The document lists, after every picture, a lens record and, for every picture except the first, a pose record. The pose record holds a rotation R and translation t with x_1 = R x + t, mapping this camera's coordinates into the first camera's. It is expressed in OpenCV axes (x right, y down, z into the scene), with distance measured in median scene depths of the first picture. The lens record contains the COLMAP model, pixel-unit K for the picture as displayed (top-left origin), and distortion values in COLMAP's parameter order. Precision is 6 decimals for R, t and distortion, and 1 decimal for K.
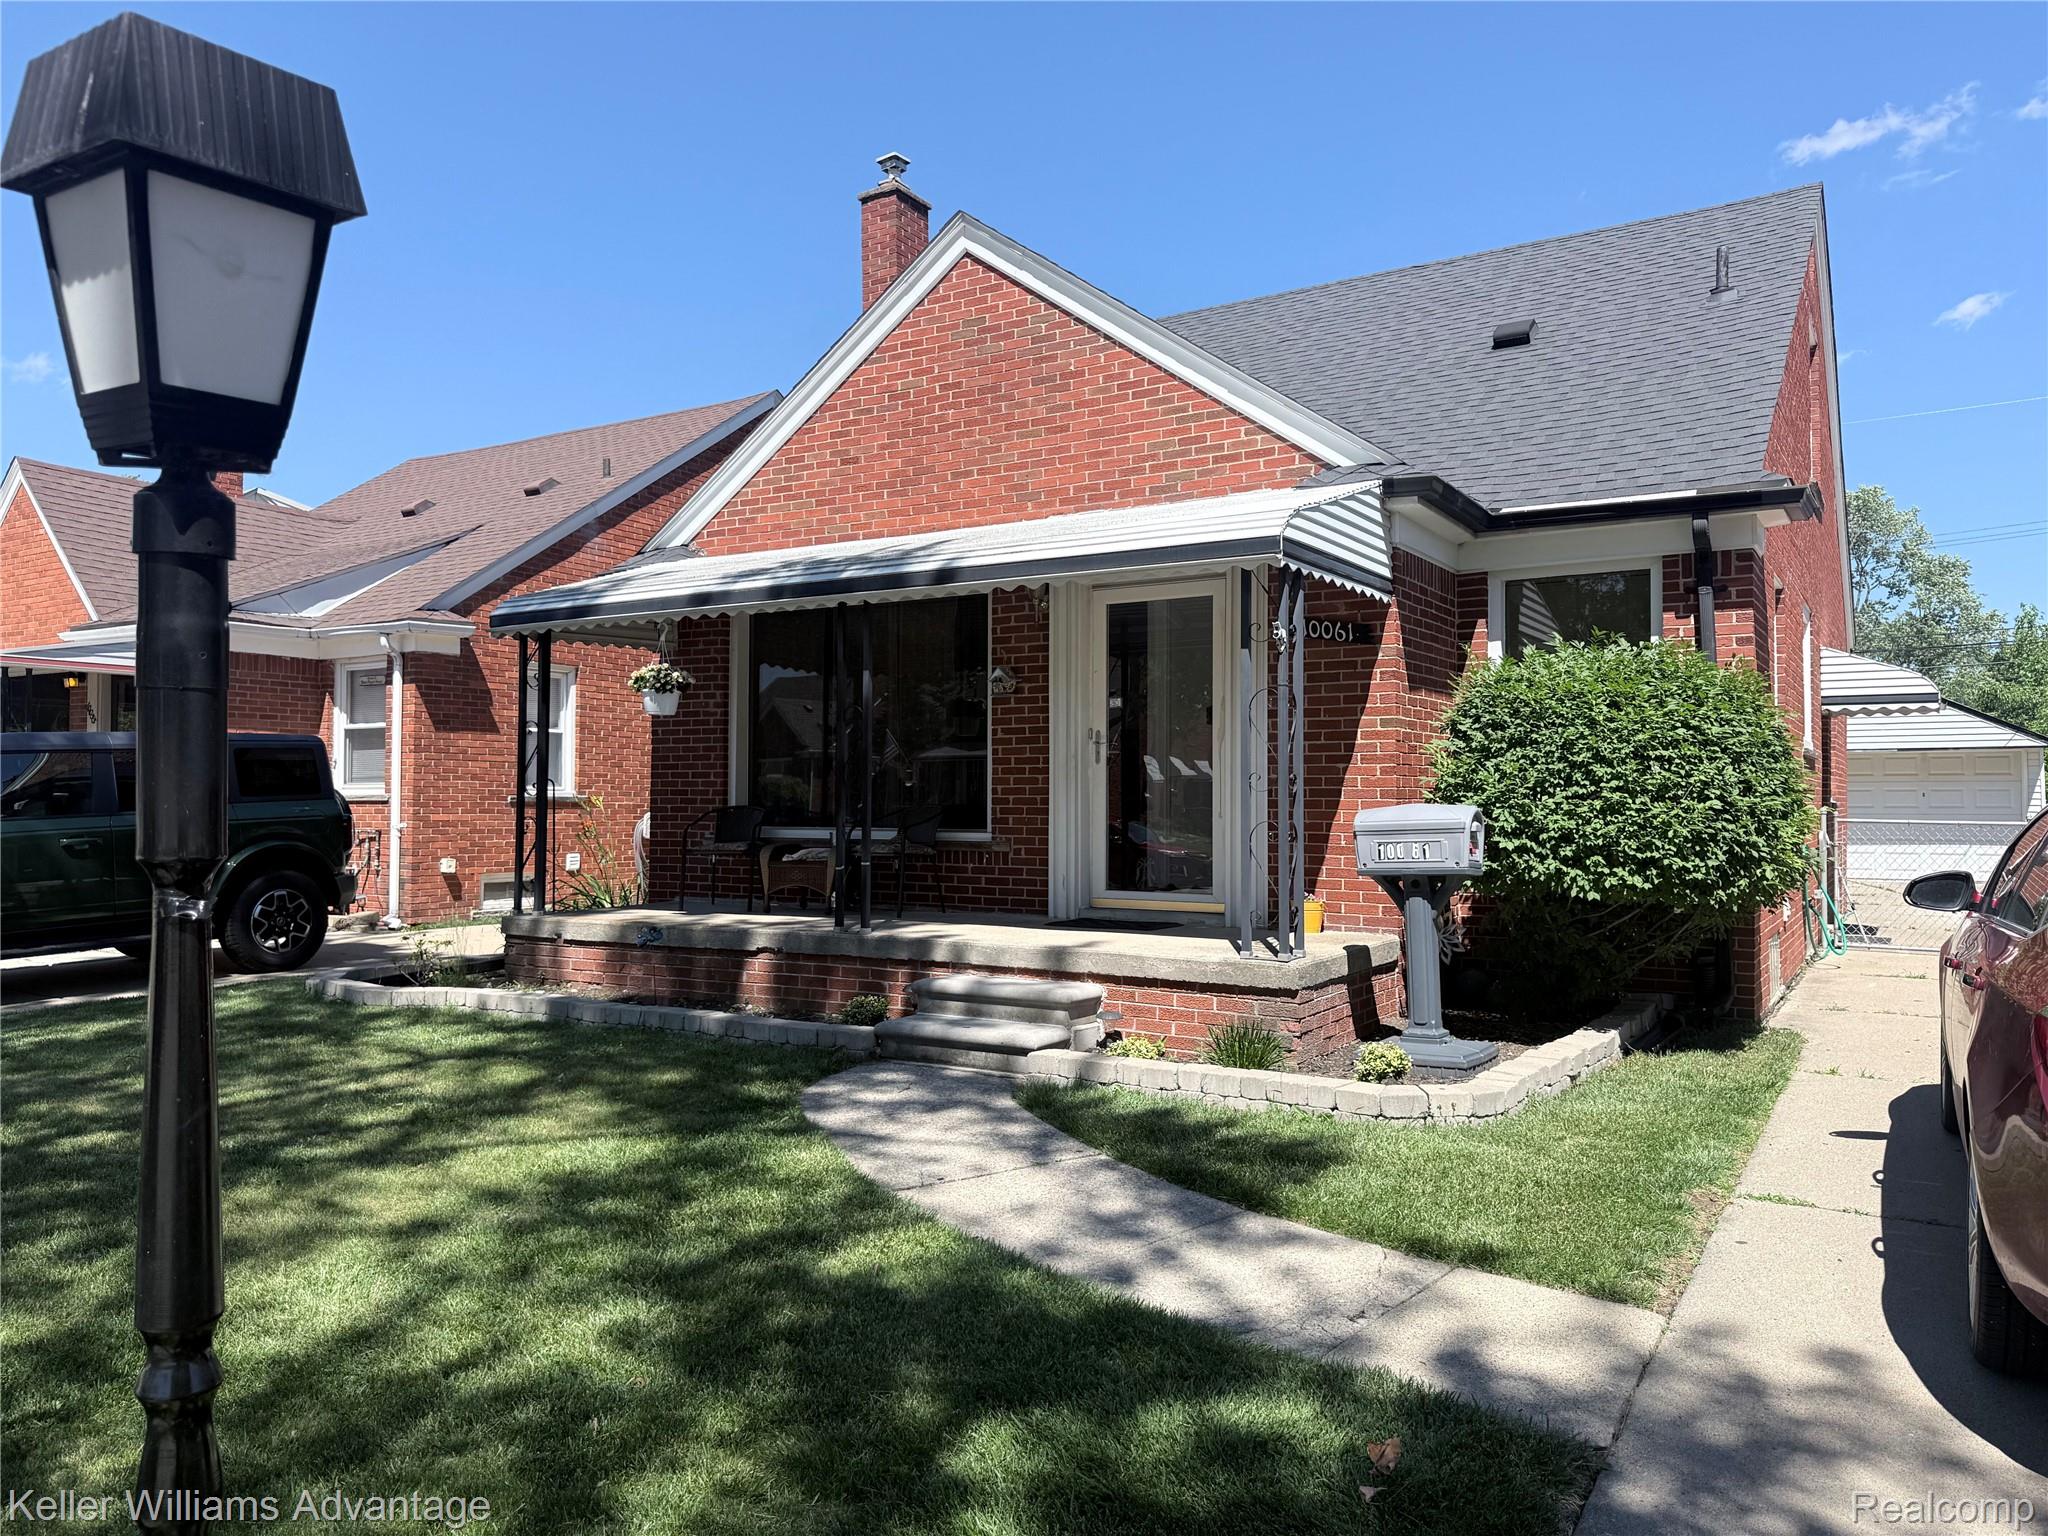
lens RADIAL K [[1461.0, 0, 961.5], [0, 1461.0, 790.1], [0, 0, 1]] dist [0.064462, -0.057729]
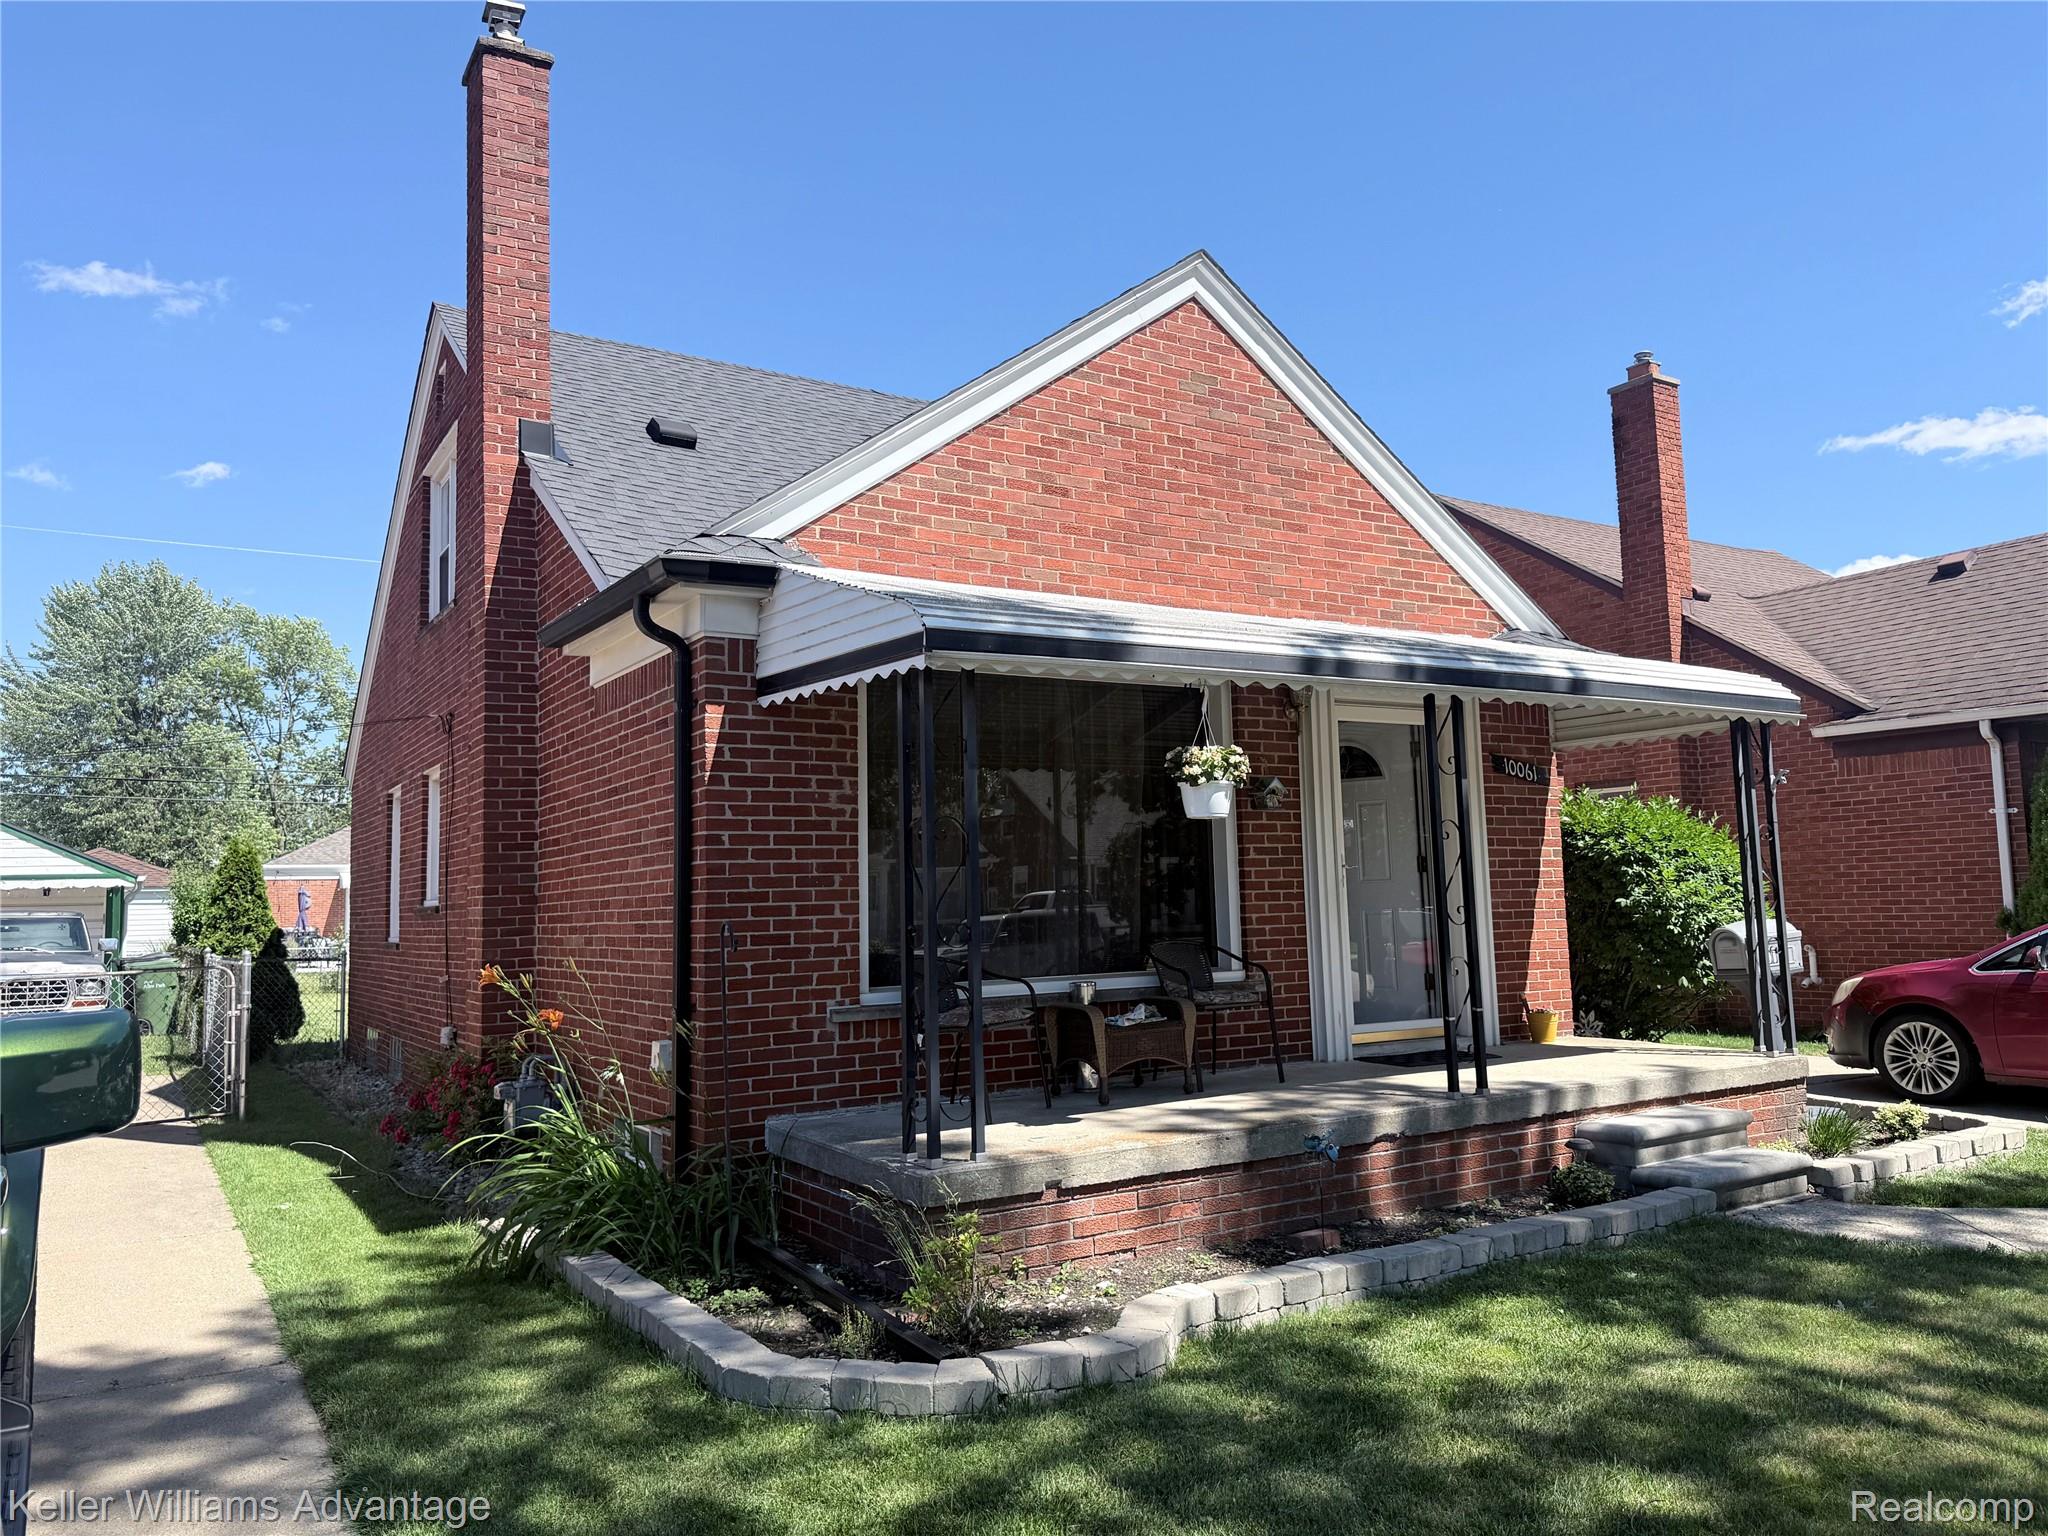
lens RADIAL K [[1461.0, 0, 1017.1], [0, 1461.0, 773.2], [0, 0, 1]] dist [0.064462, -0.057729]
pose [[0.426701, 0.071886, 0.901531, -0.800409], [0.022116, 0.995709, -0.089863, -0.011201], [-0.904122, 0.058282, 0.423280, 0.743638]]
